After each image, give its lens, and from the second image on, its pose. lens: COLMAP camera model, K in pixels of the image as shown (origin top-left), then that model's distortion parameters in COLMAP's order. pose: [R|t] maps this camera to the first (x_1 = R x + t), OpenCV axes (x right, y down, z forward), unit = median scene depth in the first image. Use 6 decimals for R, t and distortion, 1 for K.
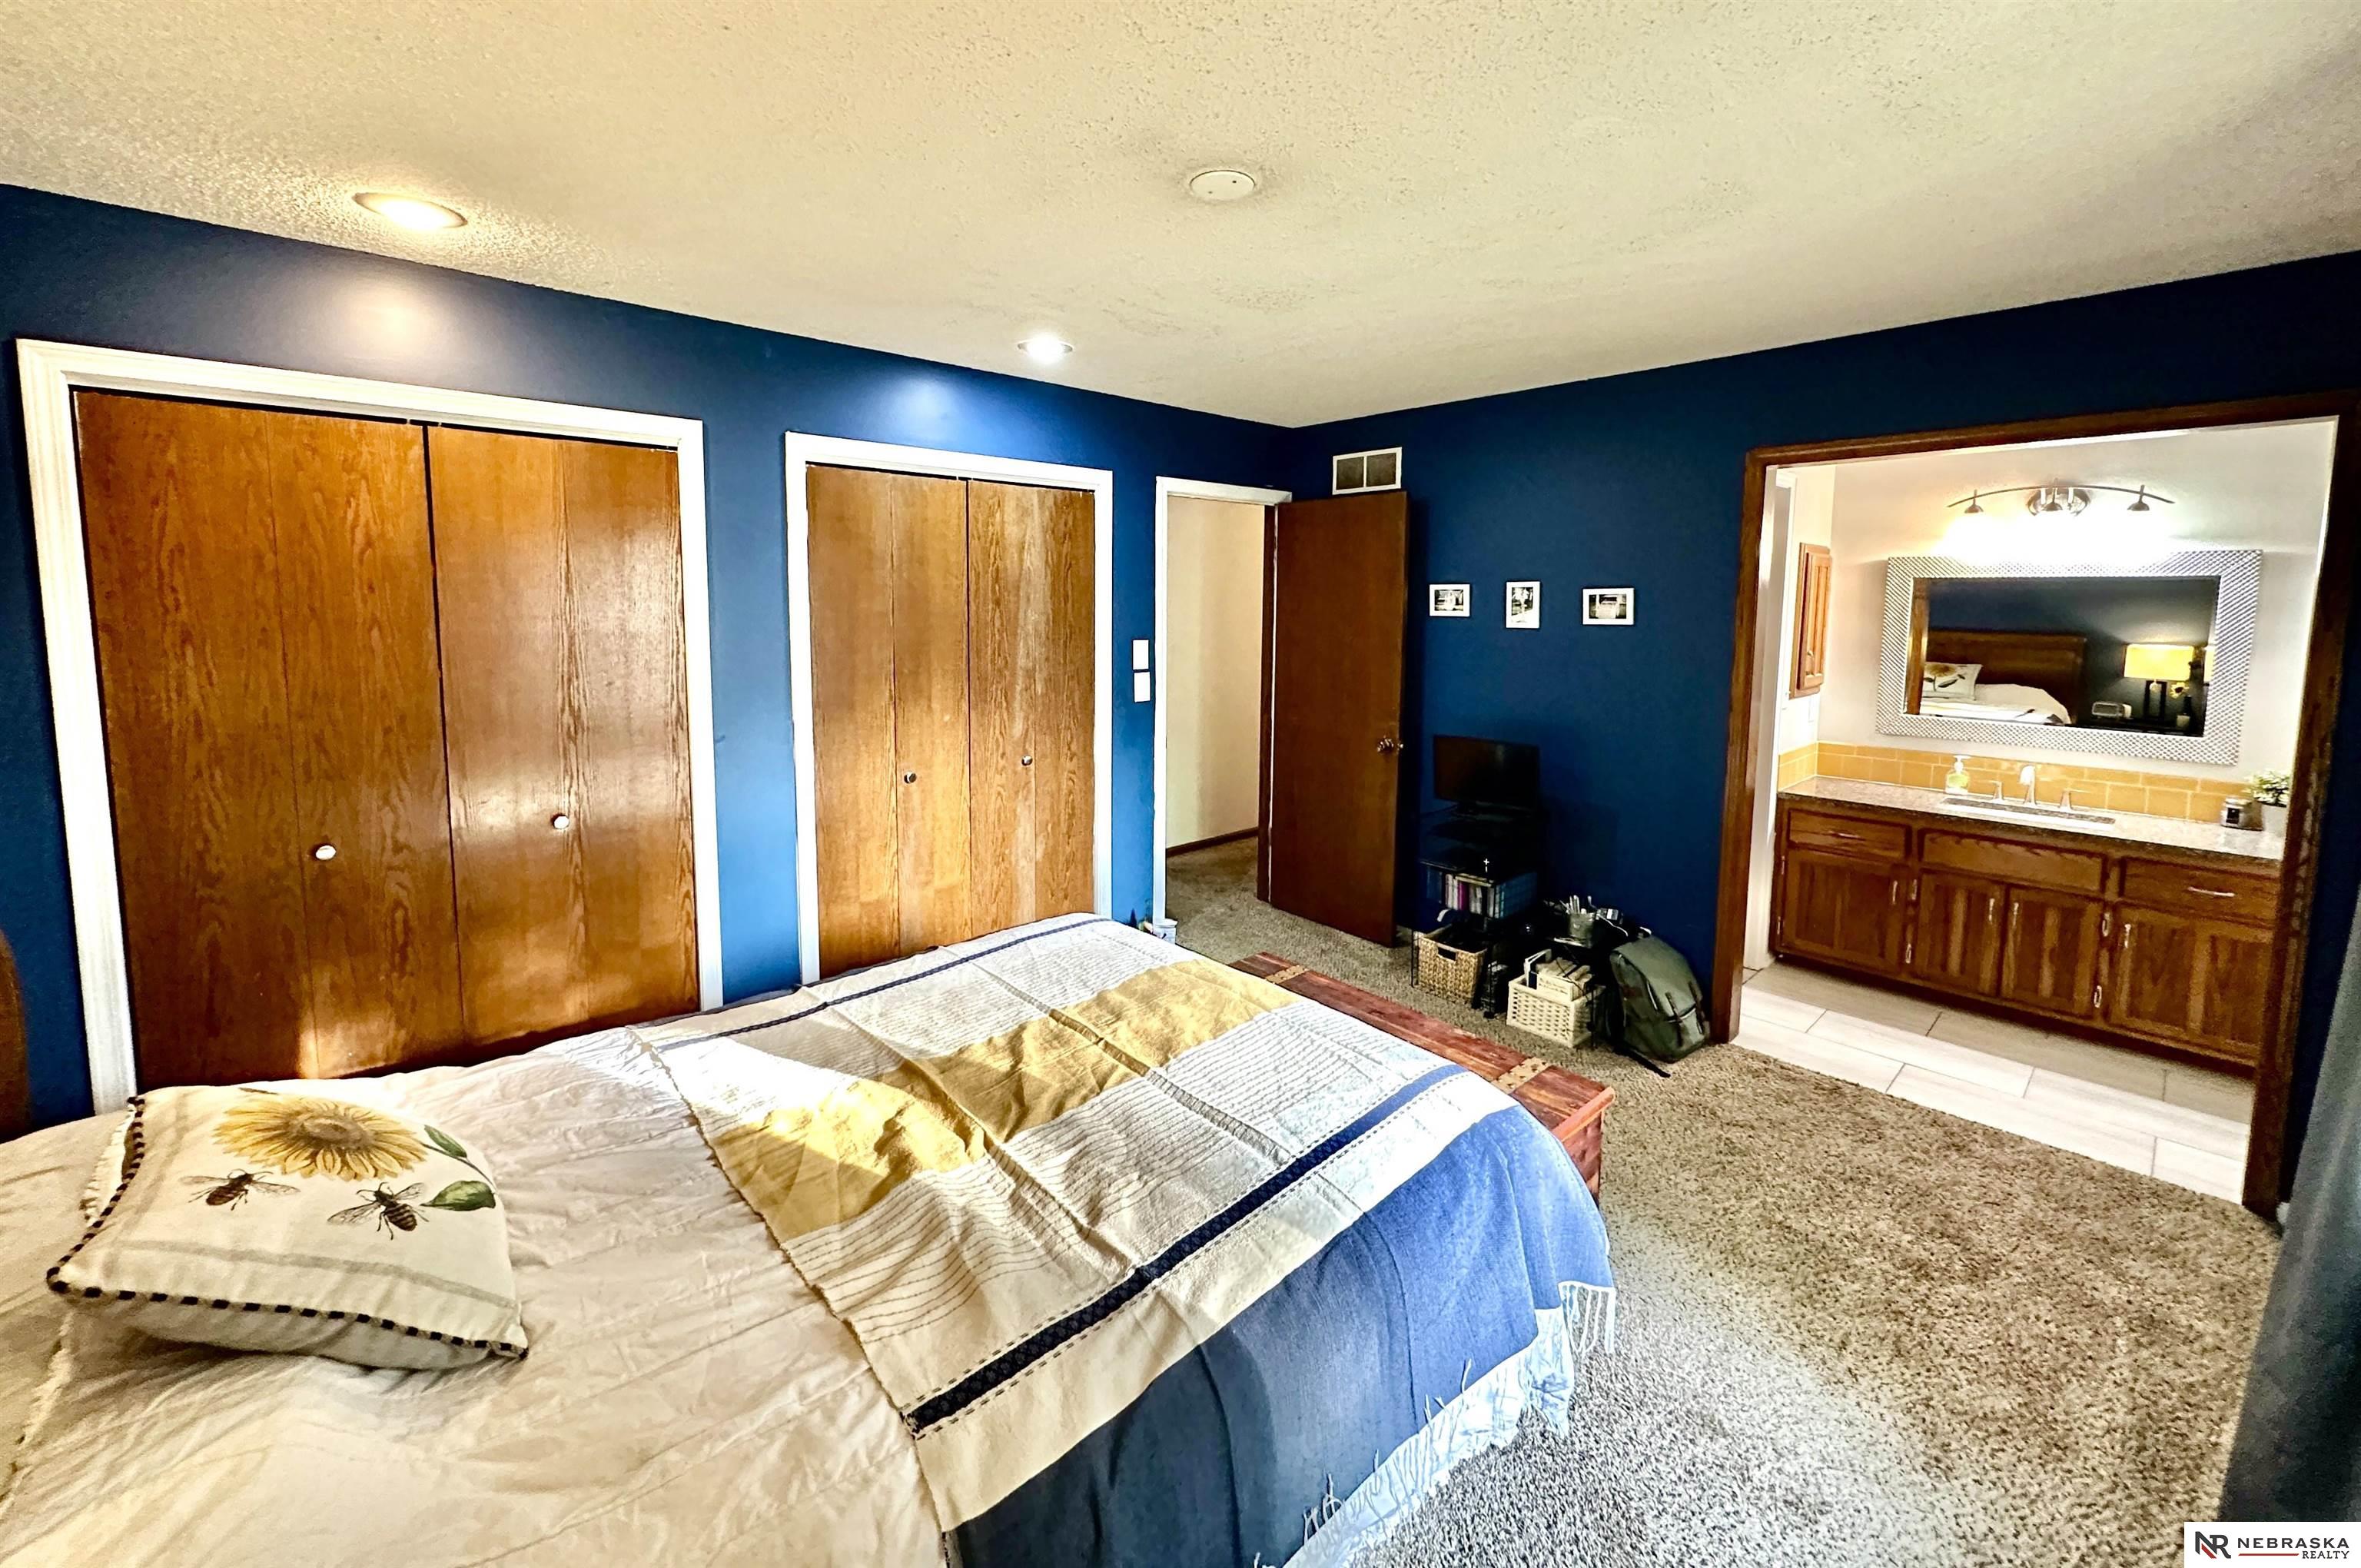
lens RADIAL K [[950.2, 0, 1193.0], [0, 950.2, 676.7], [0, 0, 1]] dist [-0.000382, -0.000136]
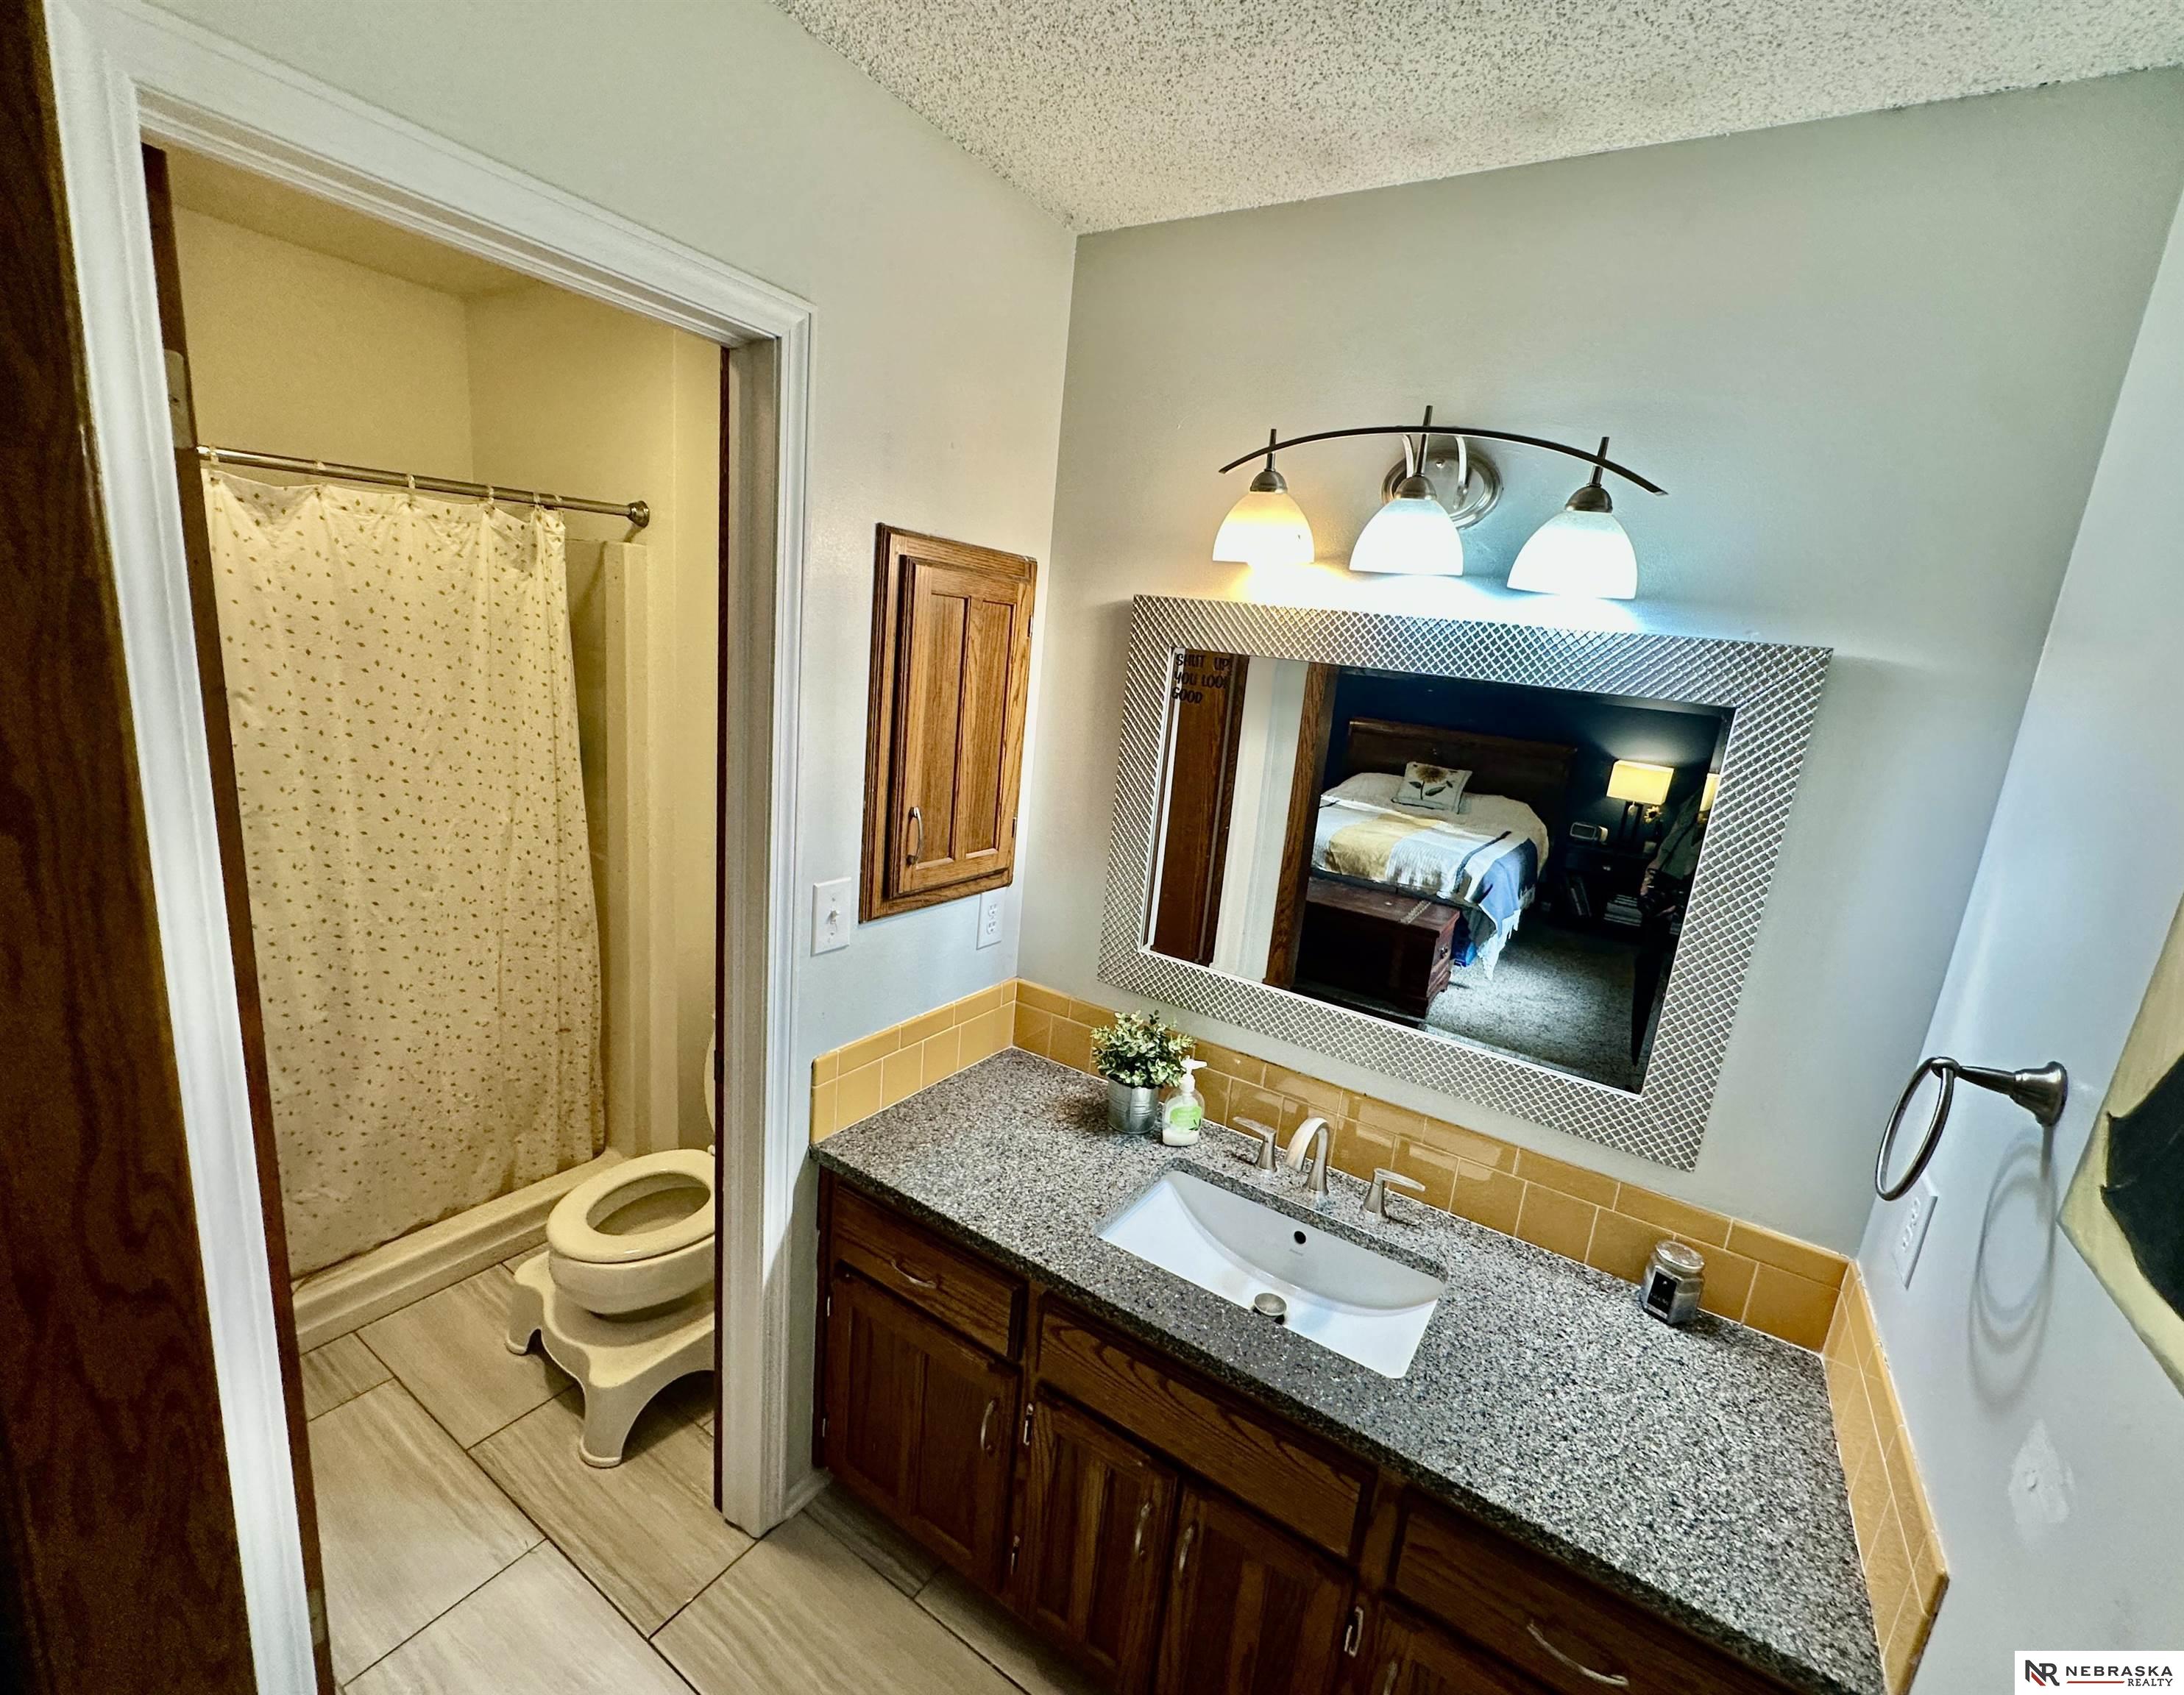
lens RADIAL K [[941.4, 0, 1149.5], [0, 941.4, 848.1], [0, 0, 1]] dist [-0.000643, -0.000061]
pose [[0.951813, 0.031283, 0.305080, 0.757761], [-0.075421, 0.988110, 0.133982, -0.086330], [-0.297261, -0.150535, 0.942855, 0.717091]]
